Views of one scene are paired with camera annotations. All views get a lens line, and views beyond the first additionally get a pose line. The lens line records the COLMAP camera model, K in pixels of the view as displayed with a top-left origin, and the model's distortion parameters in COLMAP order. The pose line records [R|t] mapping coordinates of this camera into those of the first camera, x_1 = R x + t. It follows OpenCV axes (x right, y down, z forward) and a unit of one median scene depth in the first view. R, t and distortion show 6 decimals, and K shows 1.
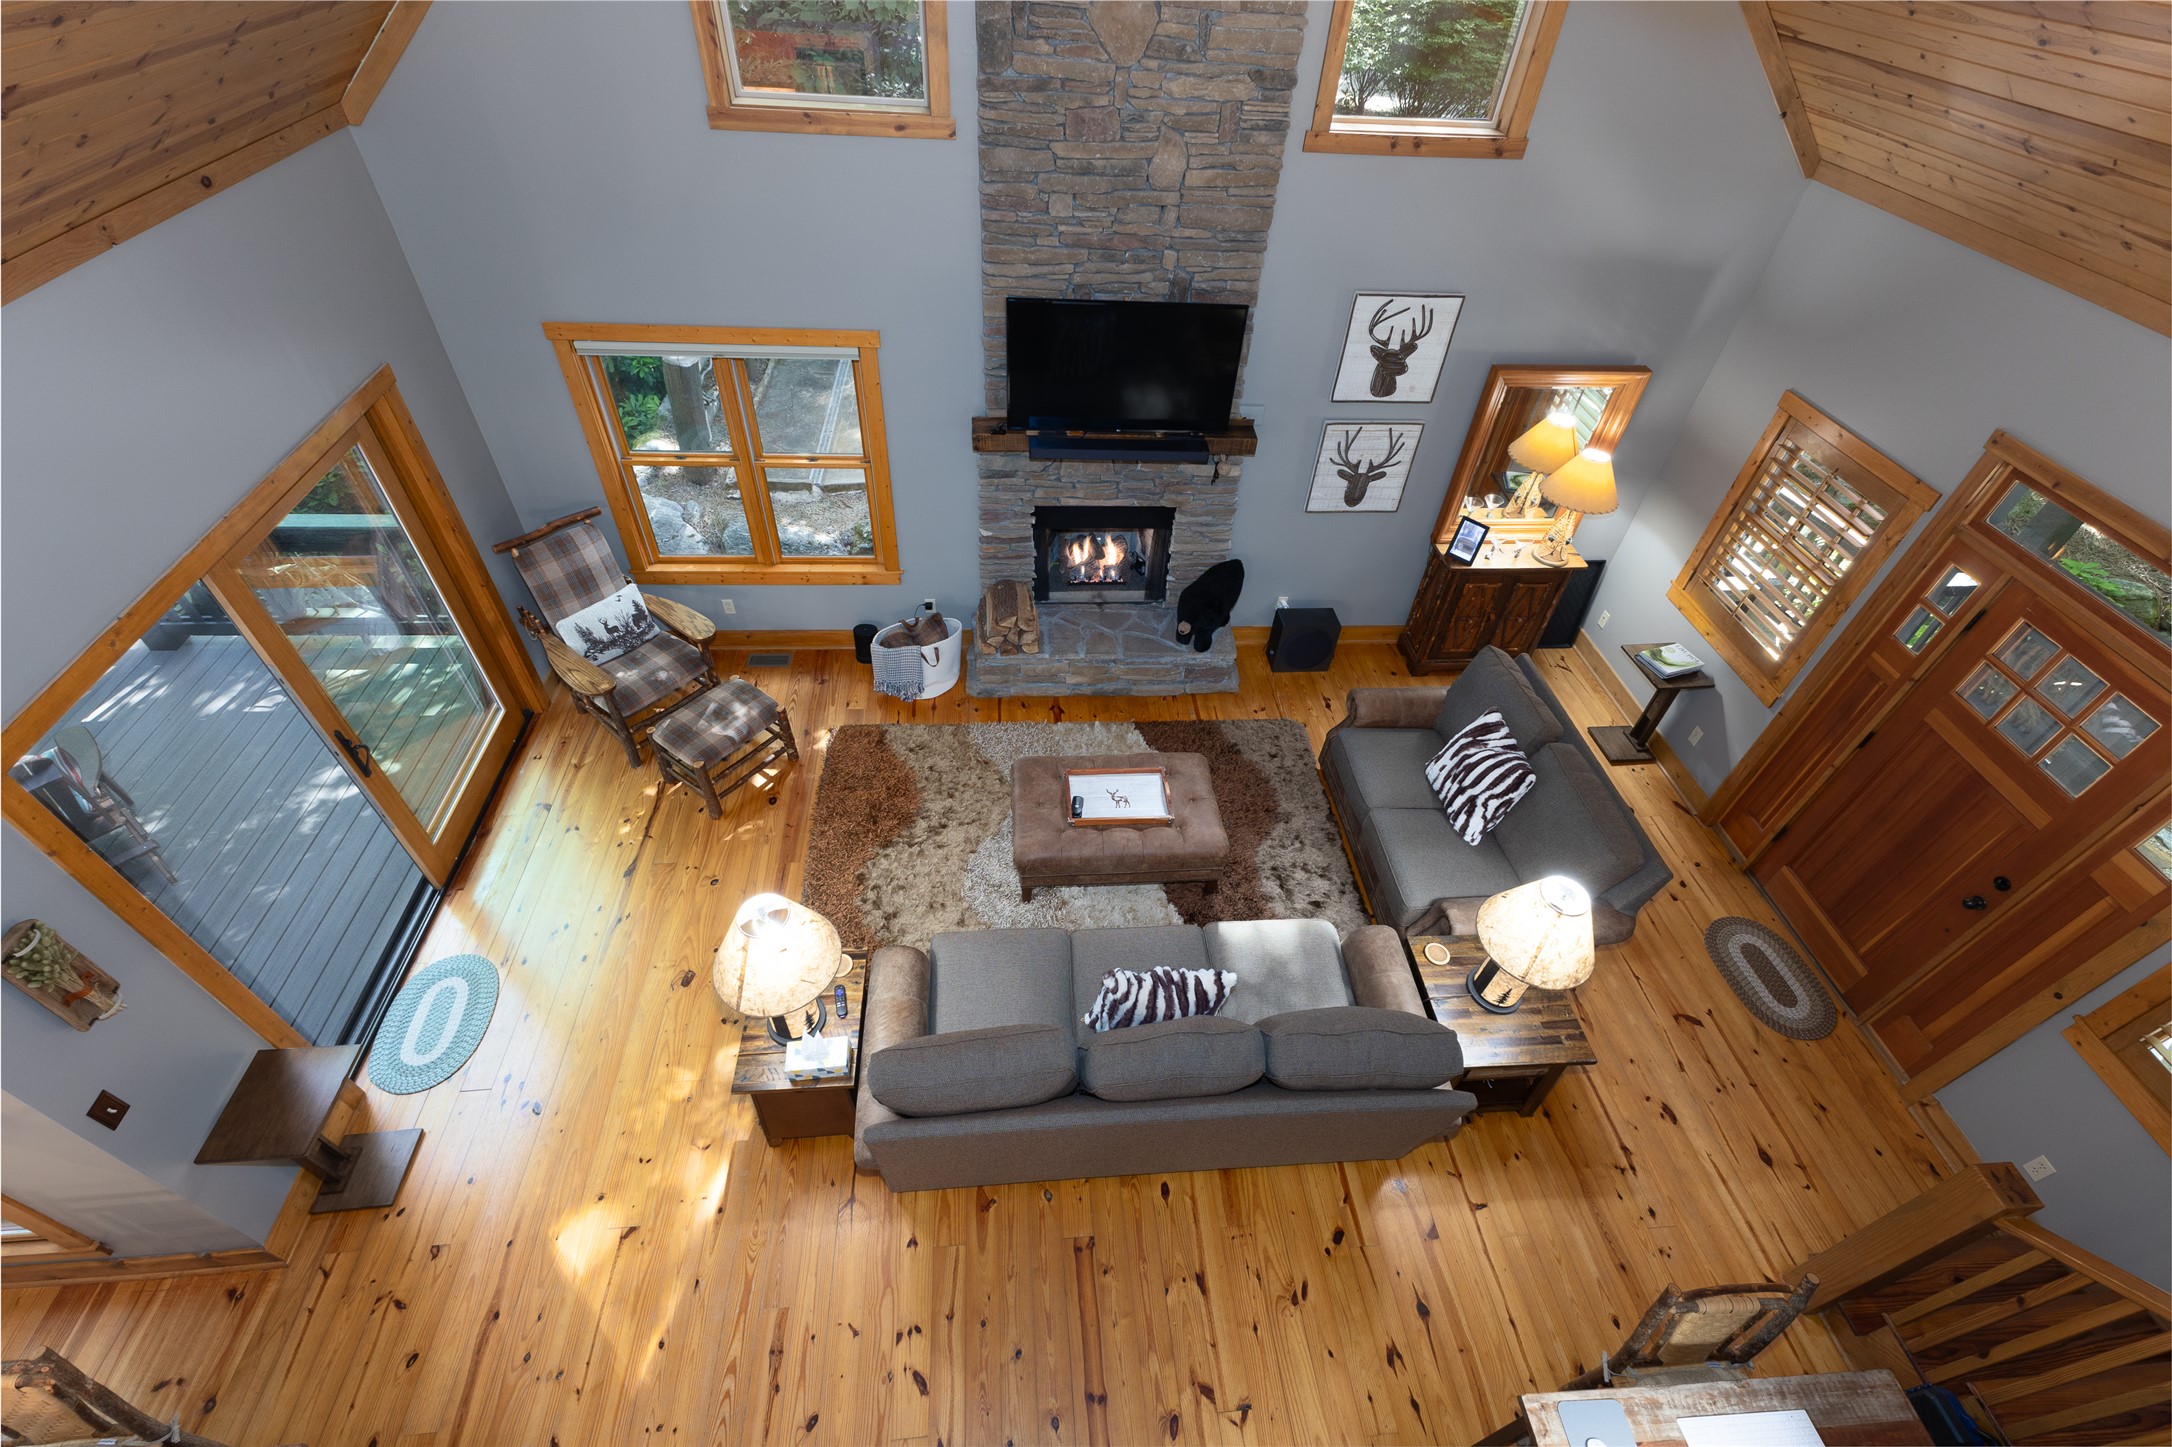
lens RADIAL K [[934.8, 0, 1085.1], [0, 934.8, 721.9], [0, 0, 1]] dist [0.002992, 0.000429]
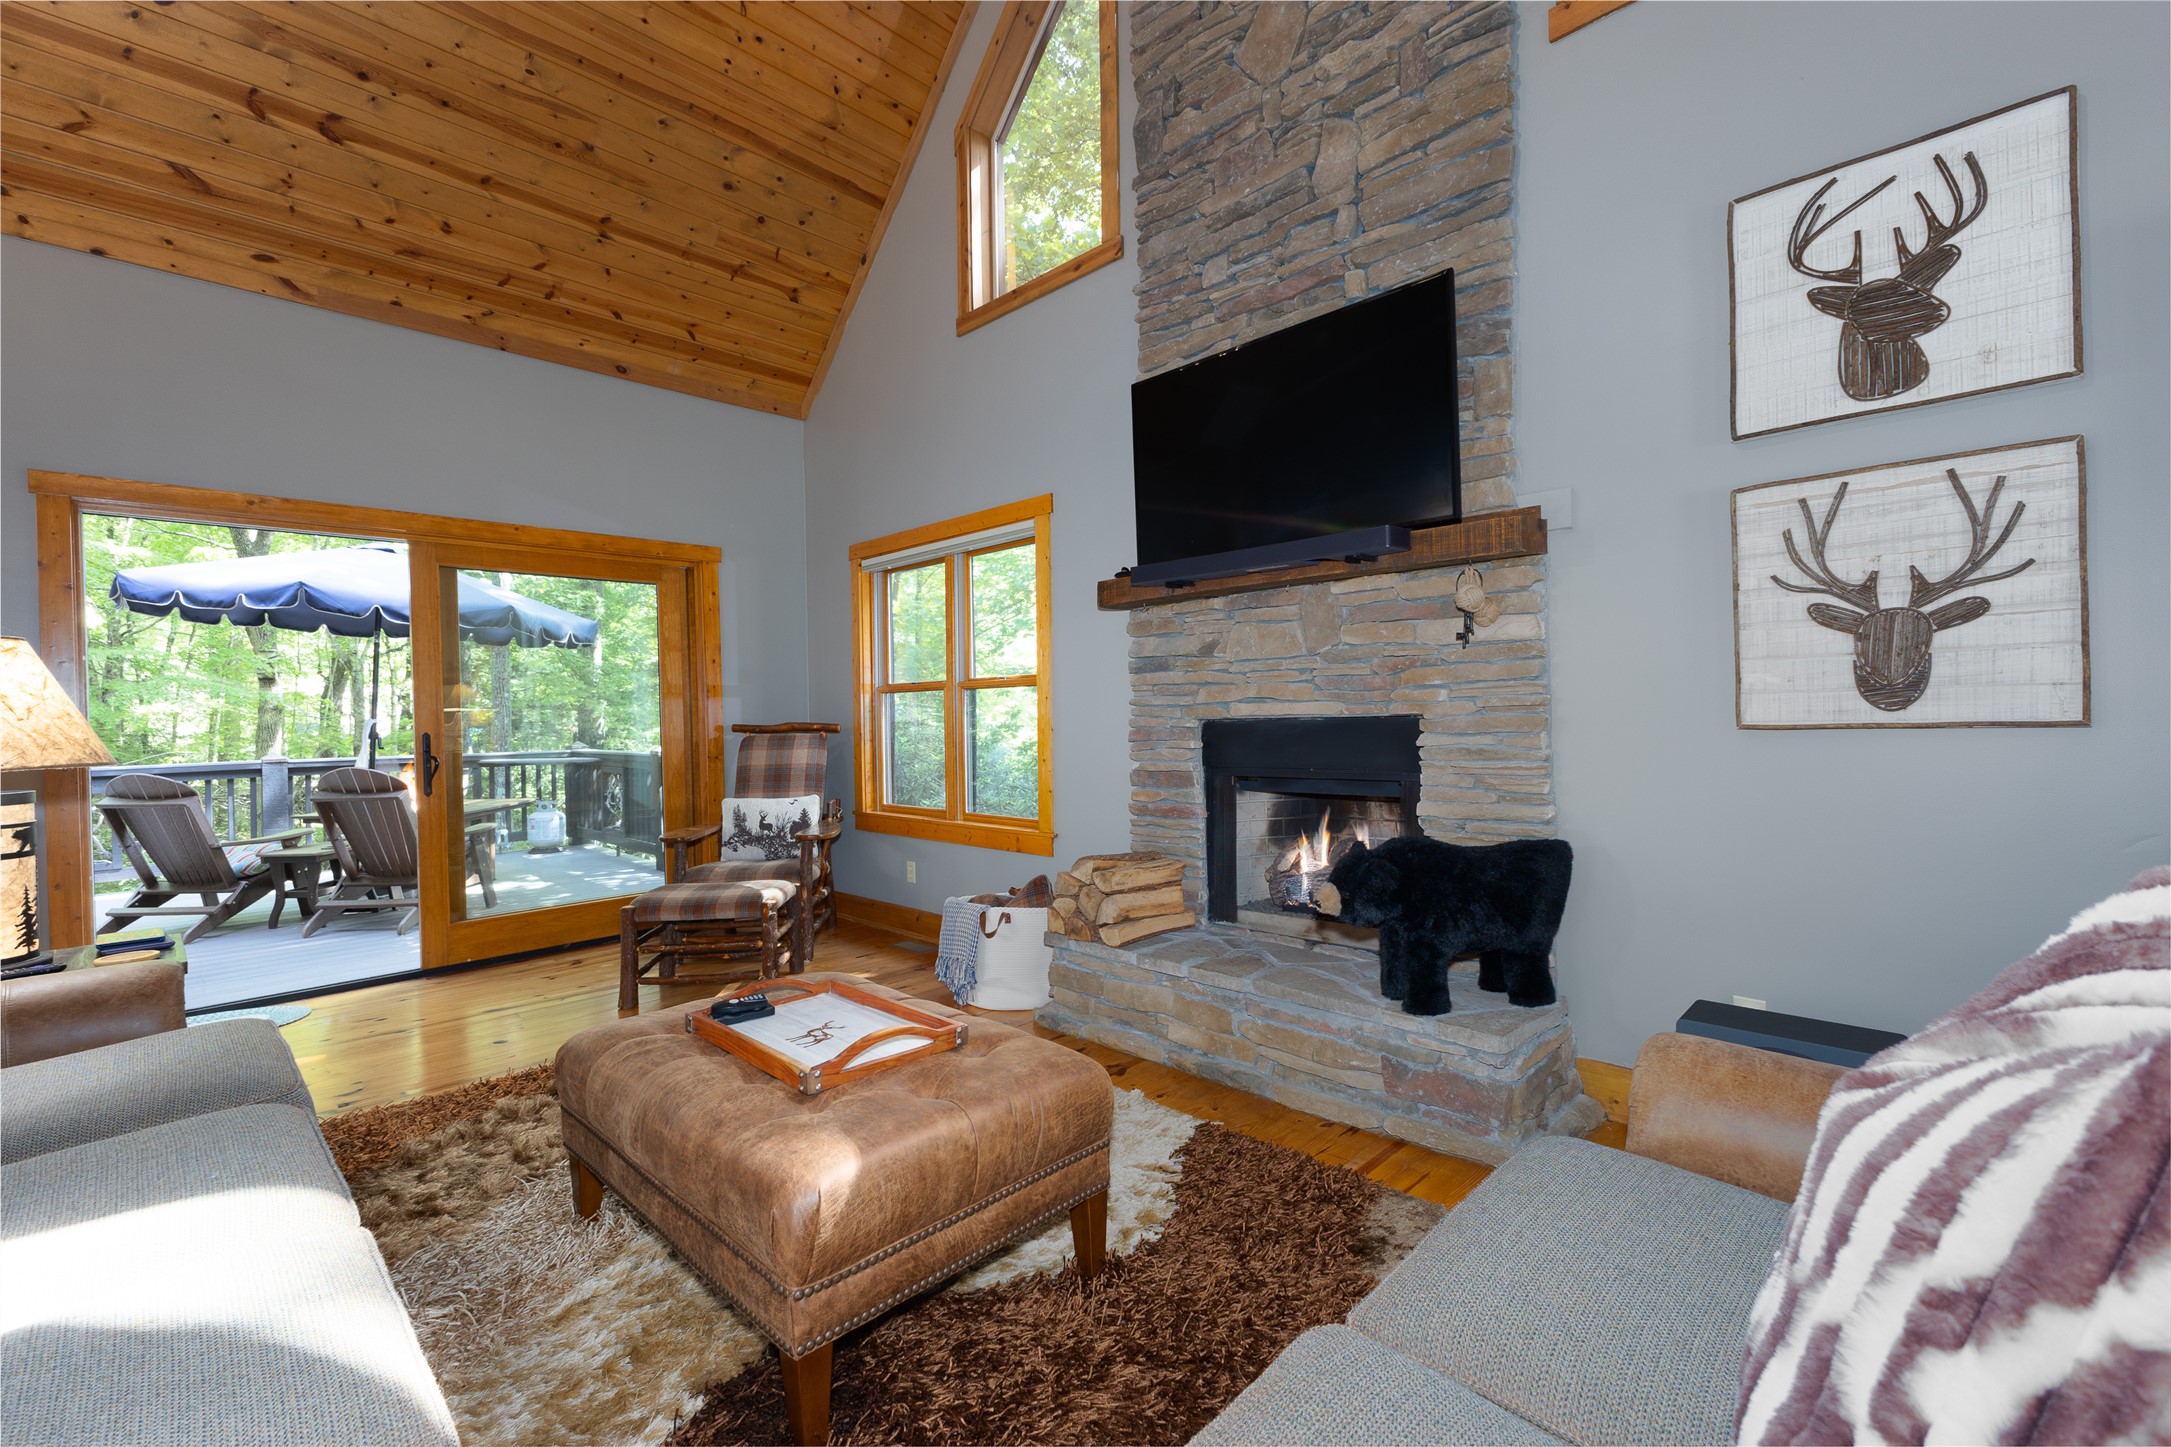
lens RADIAL K [[934.4, 0, 1078.0], [0, 934.4, 722.3], [0, 0, 1]] dist [0.002992, 0.000429]
pose [[0.651332, -0.056726, -0.756670, 0.377902], [-0.493606, 0.725694, -0.479293, 0.111930], [0.576299, 0.685676, 0.444667, 0.701834]]
